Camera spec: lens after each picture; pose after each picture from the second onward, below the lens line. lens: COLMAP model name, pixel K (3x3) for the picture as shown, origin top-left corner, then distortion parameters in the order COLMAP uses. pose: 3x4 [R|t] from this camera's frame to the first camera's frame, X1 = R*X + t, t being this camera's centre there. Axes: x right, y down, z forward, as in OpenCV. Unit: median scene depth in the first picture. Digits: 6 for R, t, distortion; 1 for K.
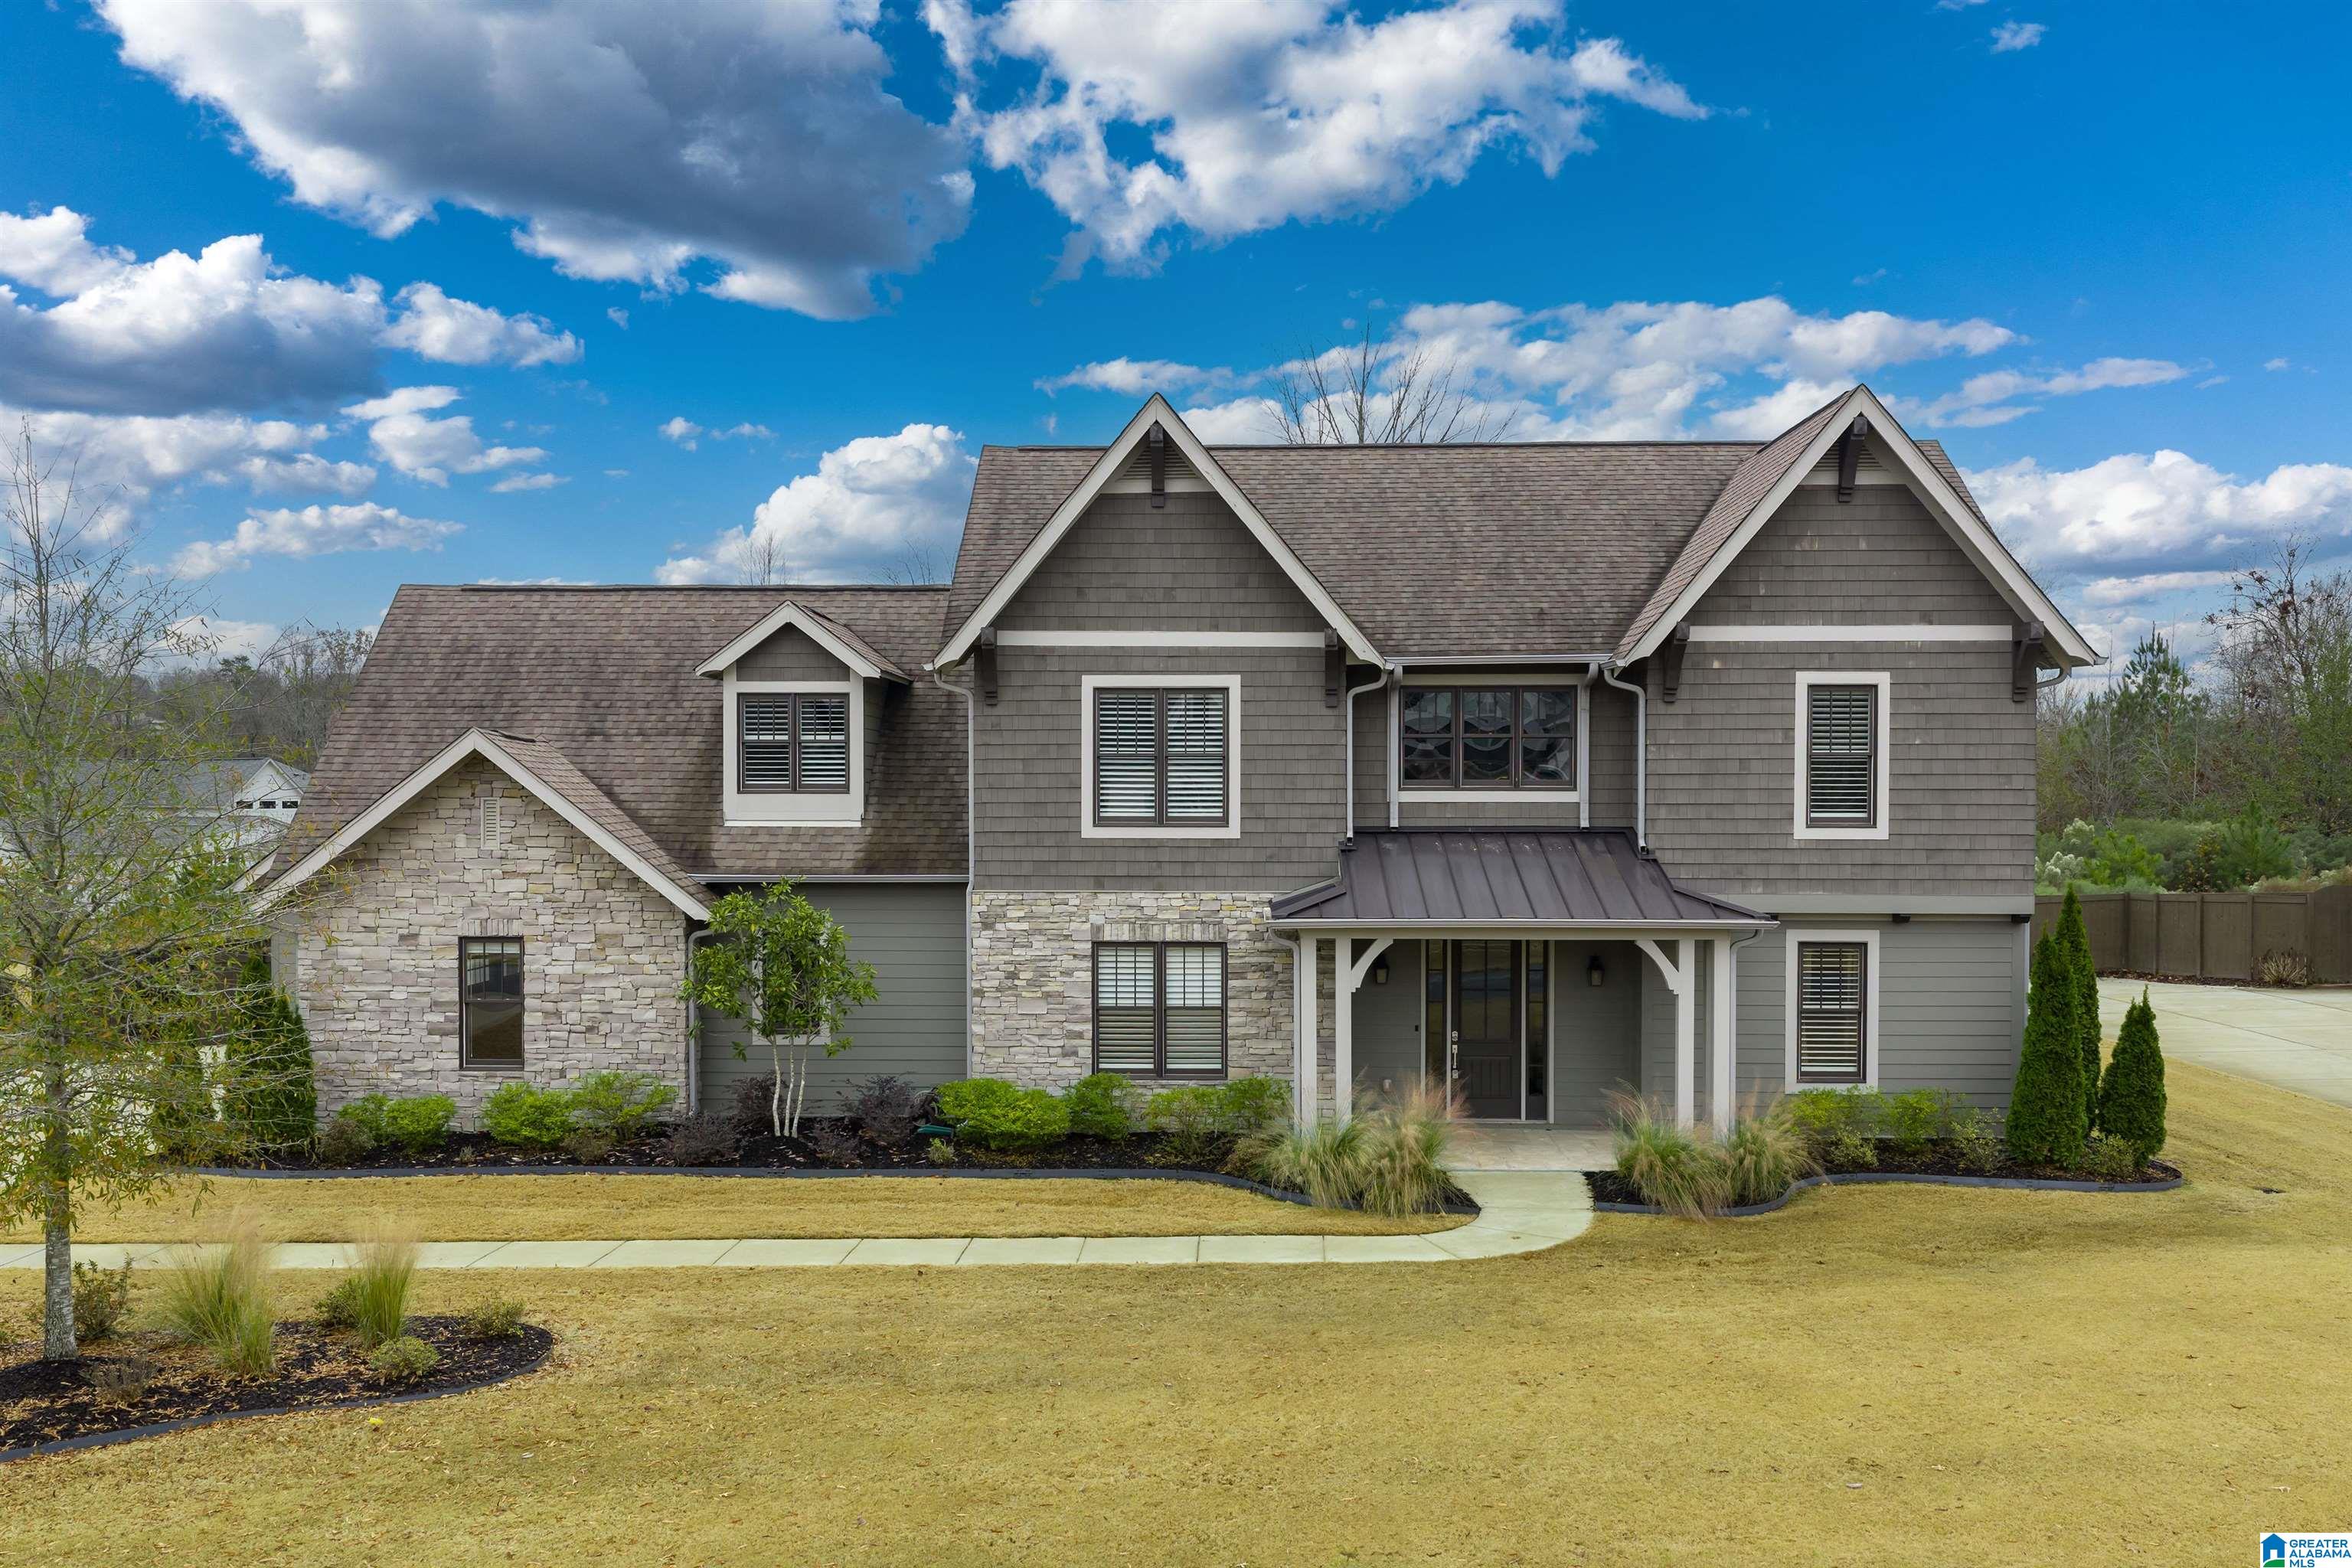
lens RADIAL K [[2005.7, 0, 1168.9], [0, 2005.7, 839.1], [0, 0, 1]] dist [0.012990, -0.002393]
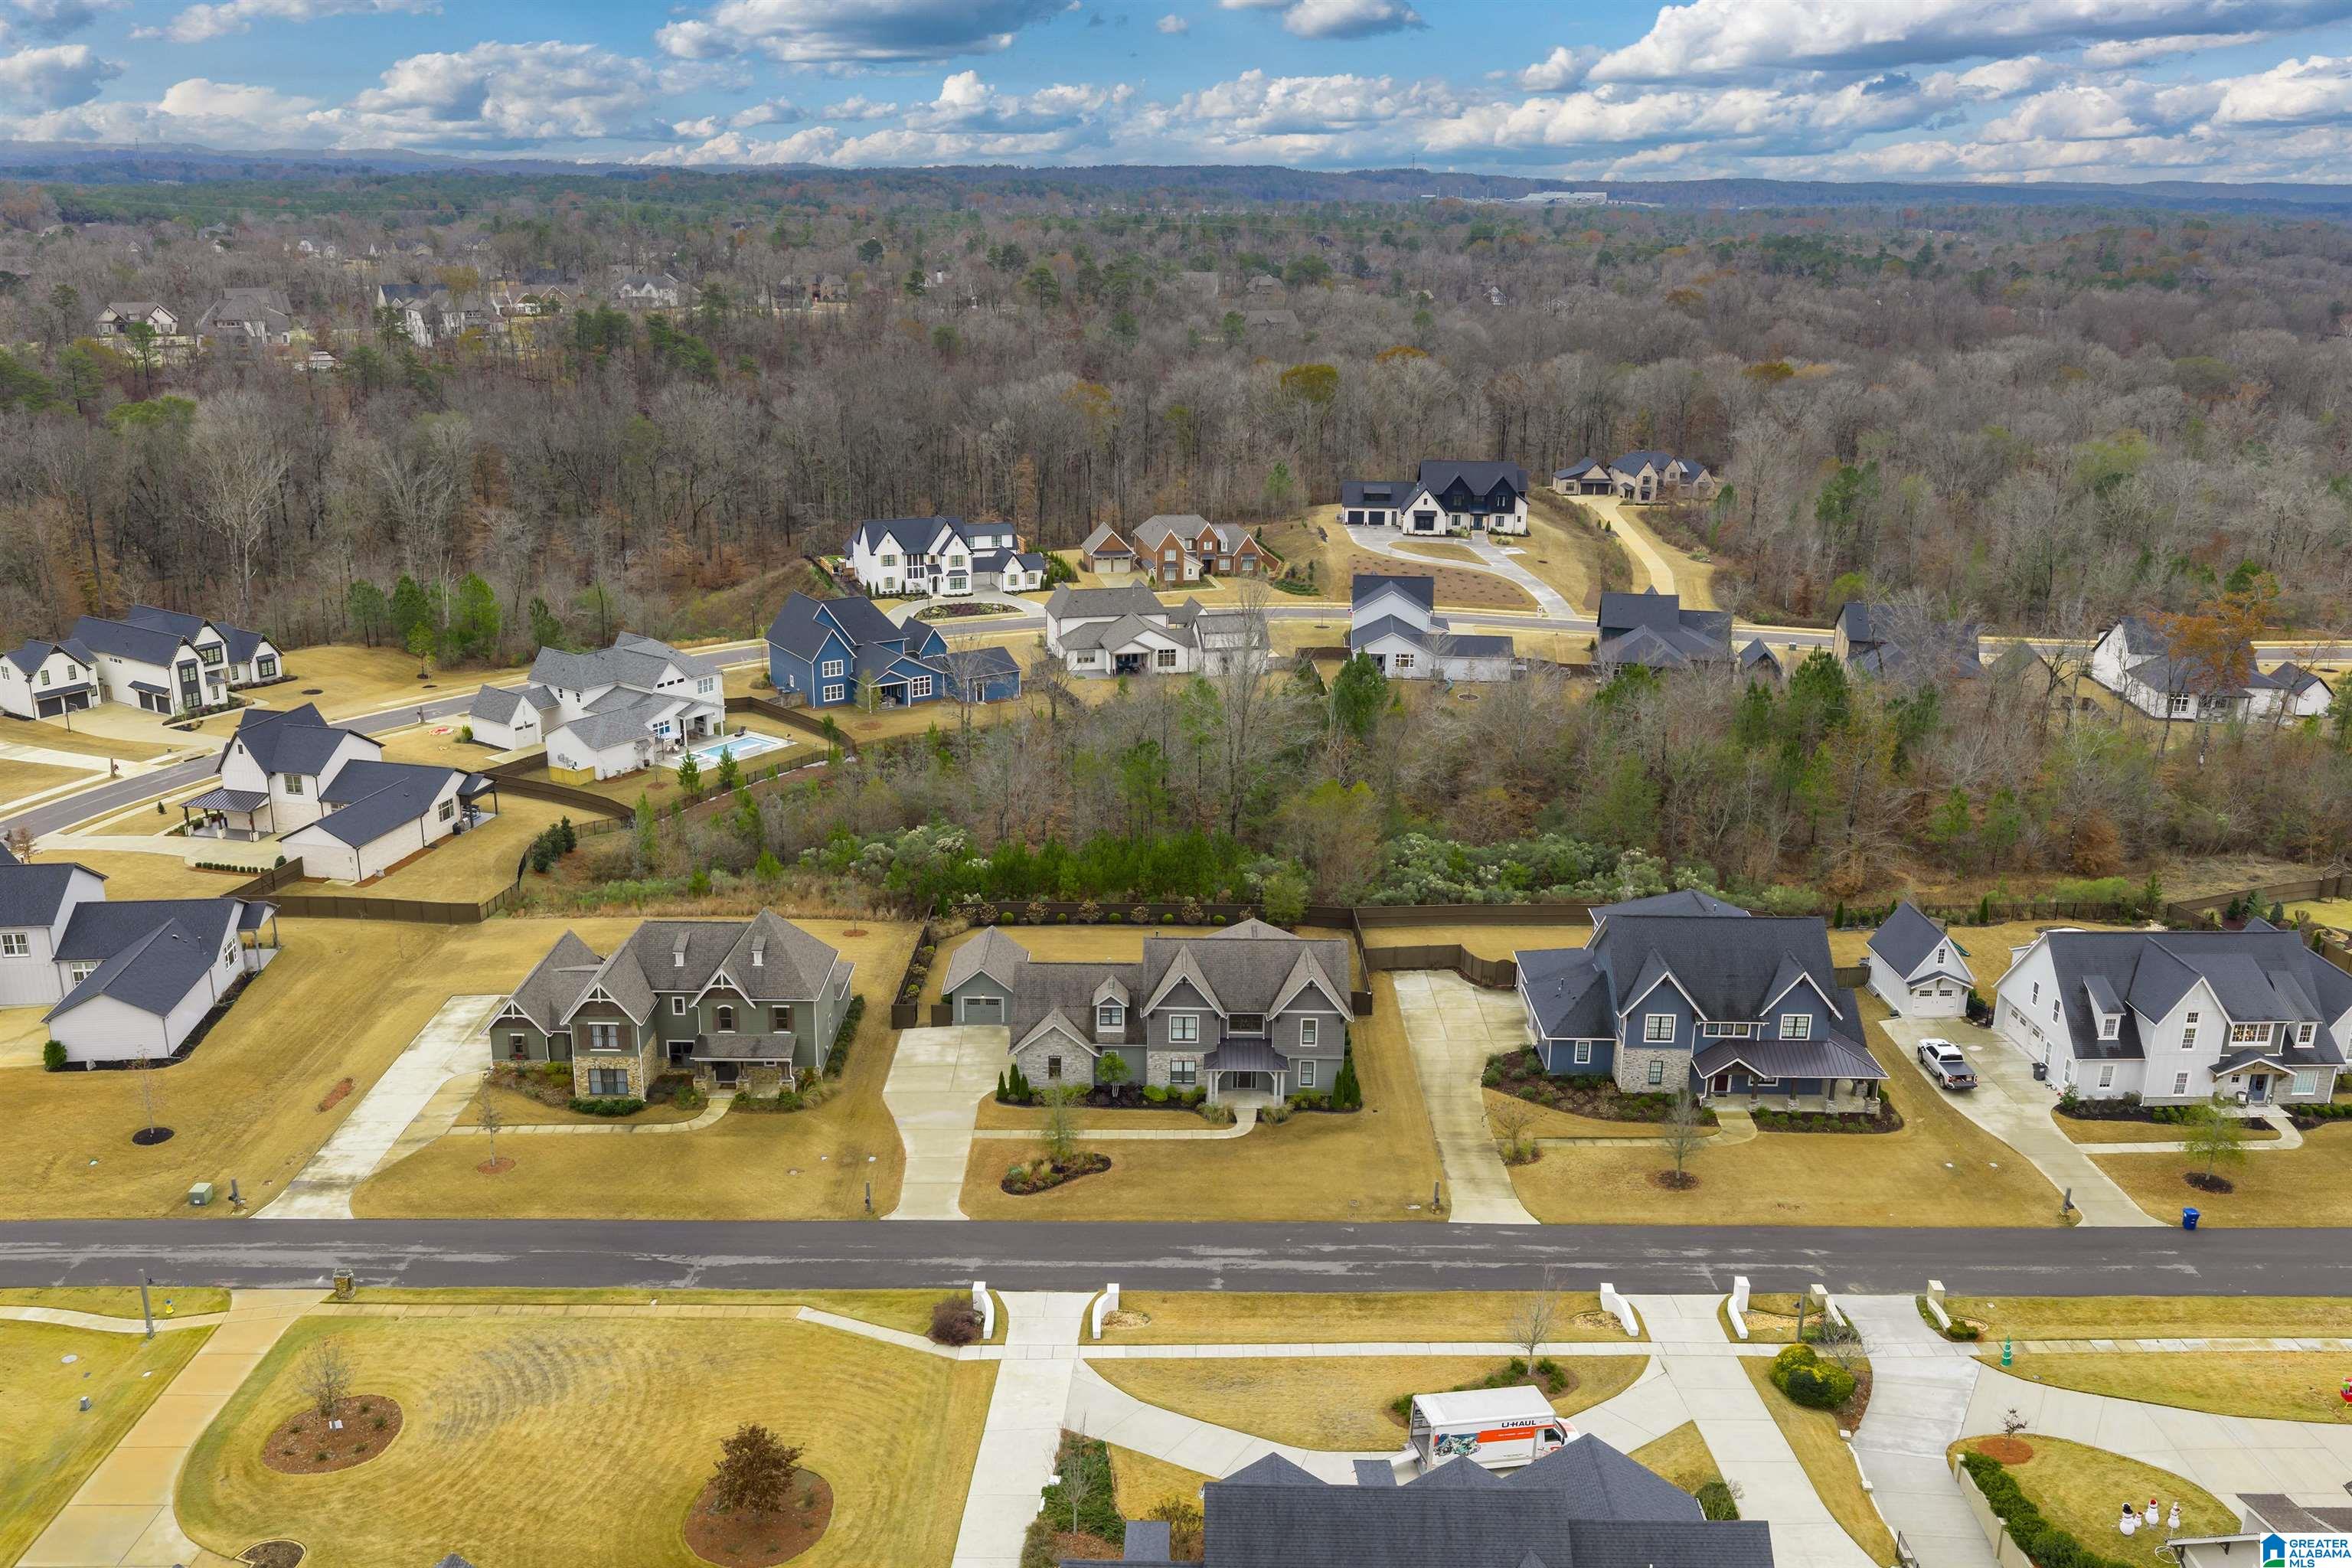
lens RADIAL K [[1953.6, 0, 1176.0], [0, 1953.6, 784.0], [0, 0, 1]] dist [0.034423, -0.000828]
pose [[0.999356, 0.002309, 0.035818, -0.217876], [-0.012175, 0.960570, 0.277771, -2.159227], [-0.033764, -0.278028, 0.959979, -3.897424]]
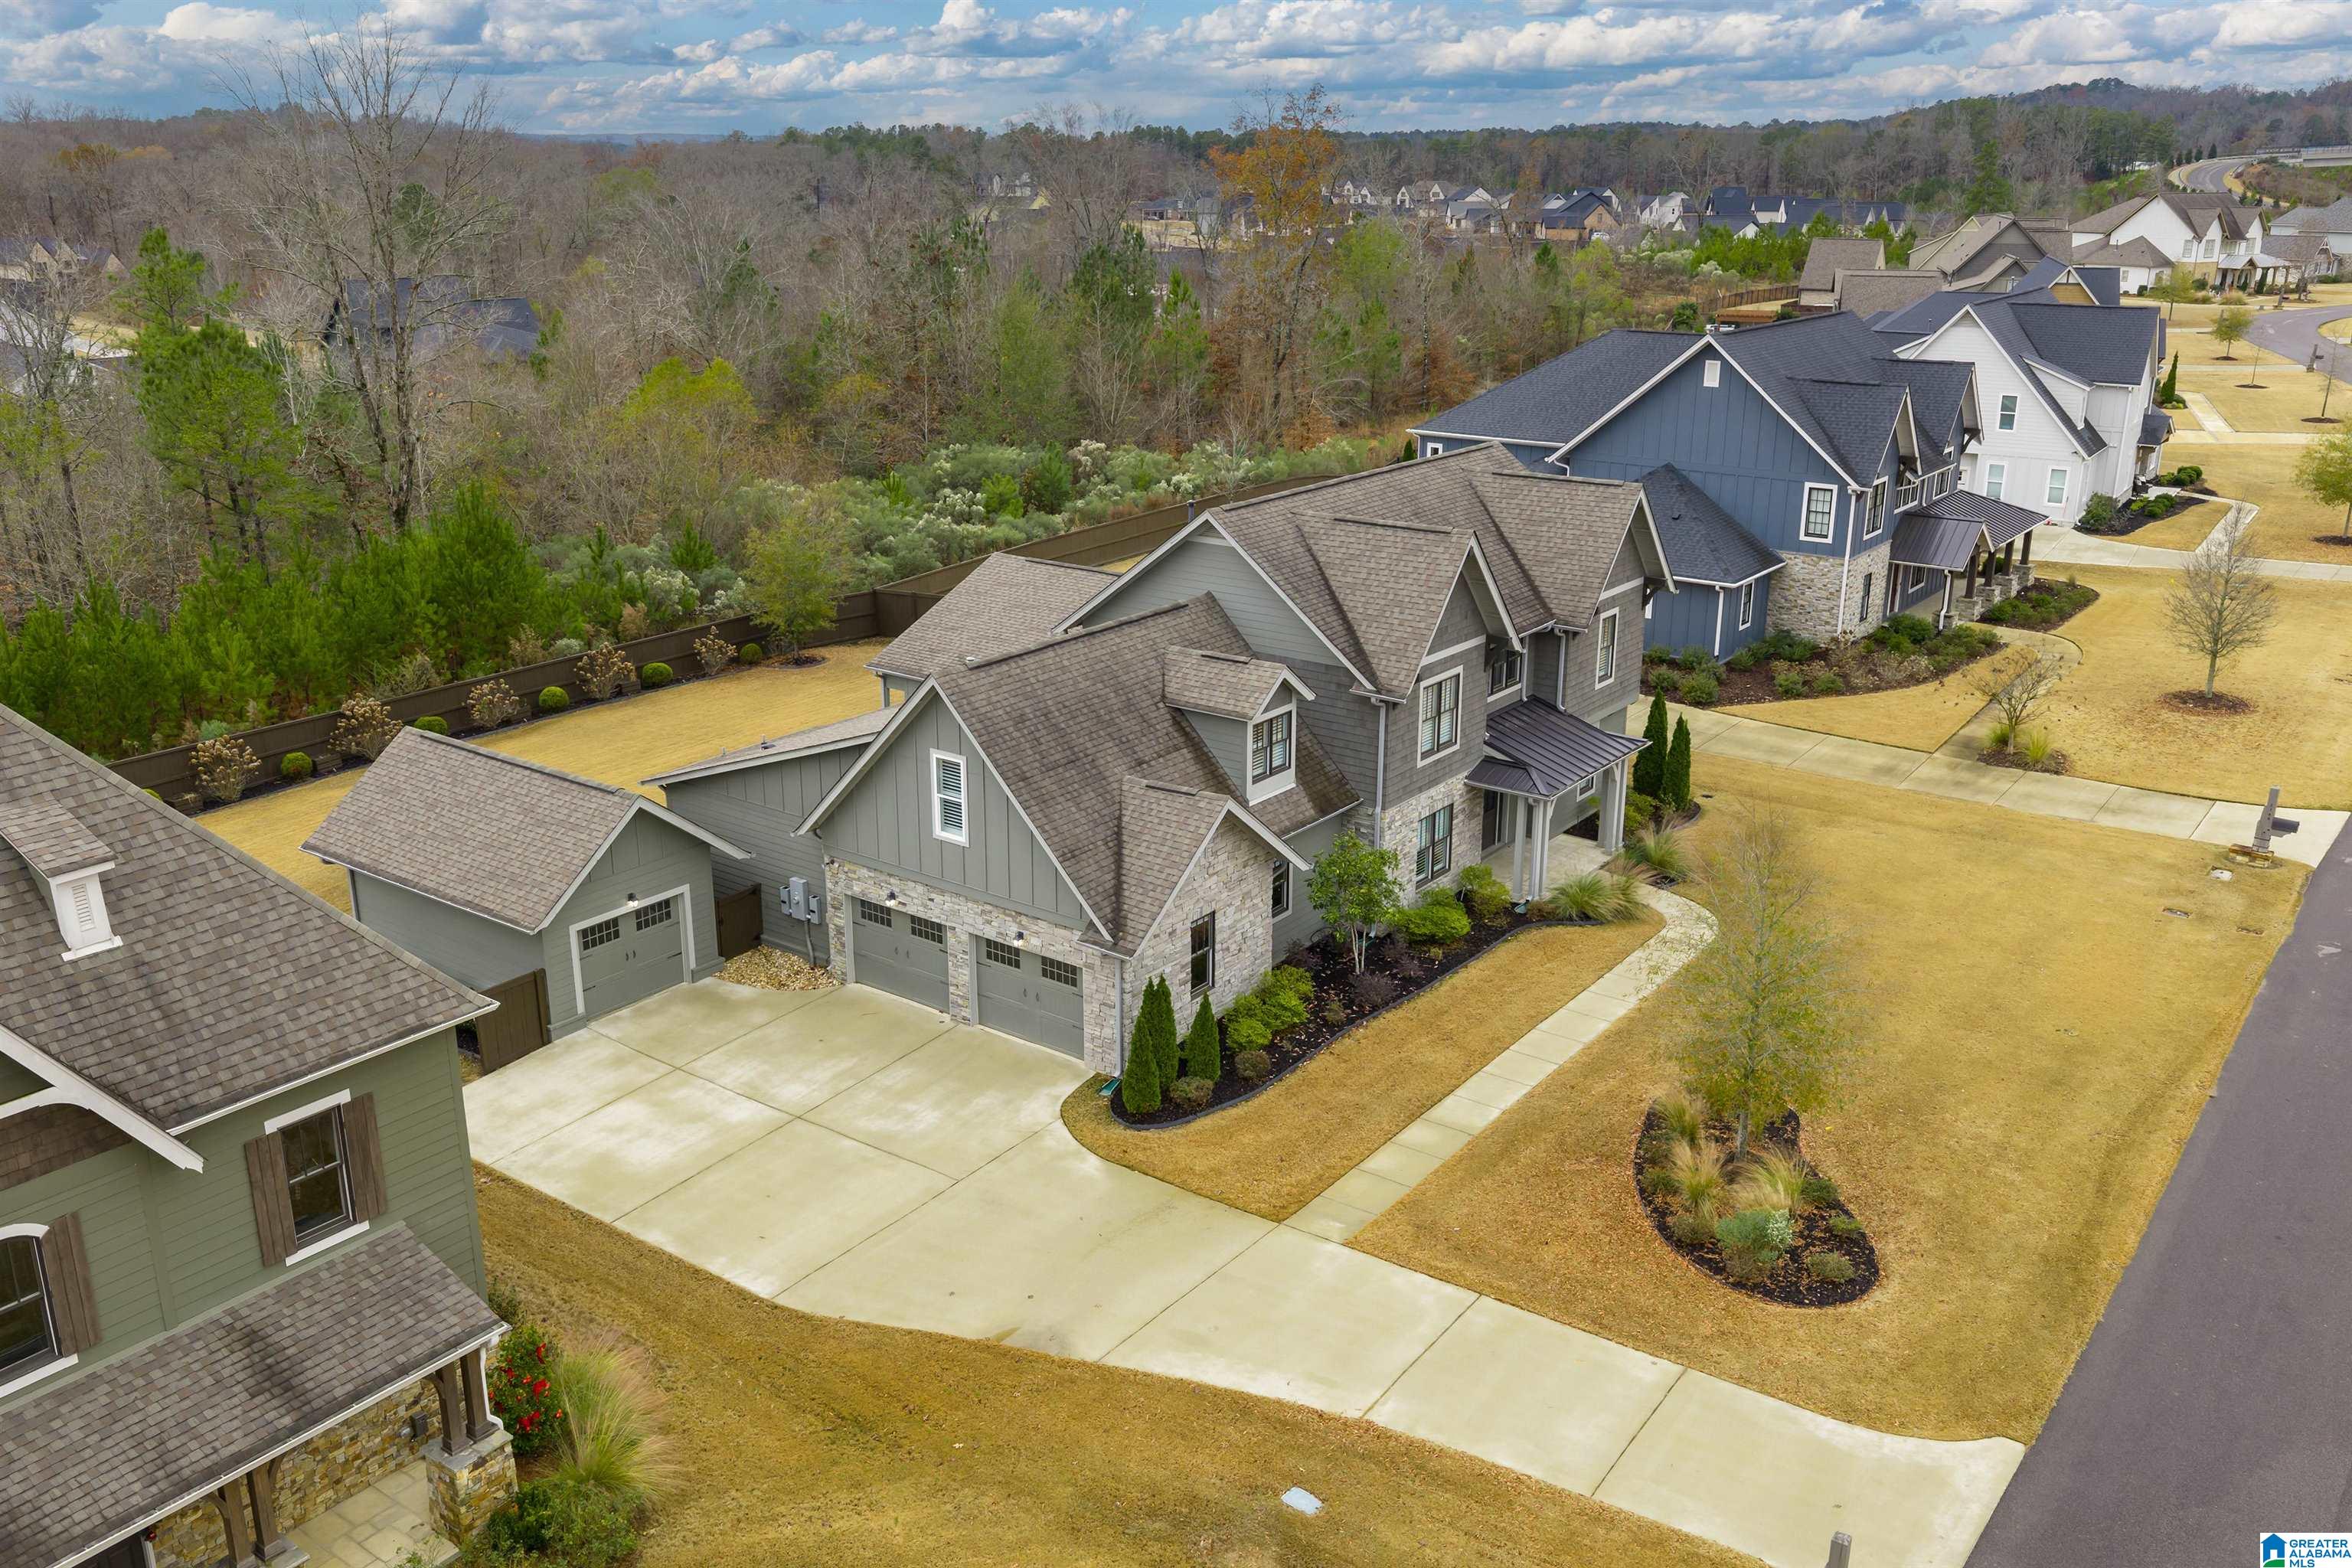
lens RADIAL K [[1940.6, 0, 1176.0], [0, 1940.6, 784.0], [0, 0, 1]] dist [0.012996, -0.000574]
pose [[0.569625, -0.253108, 0.781961, -1.593747], [0.016681, 0.954766, 0.296891, -0.527807], [-0.821735, -0.156073, 0.548081, 0.214251]]
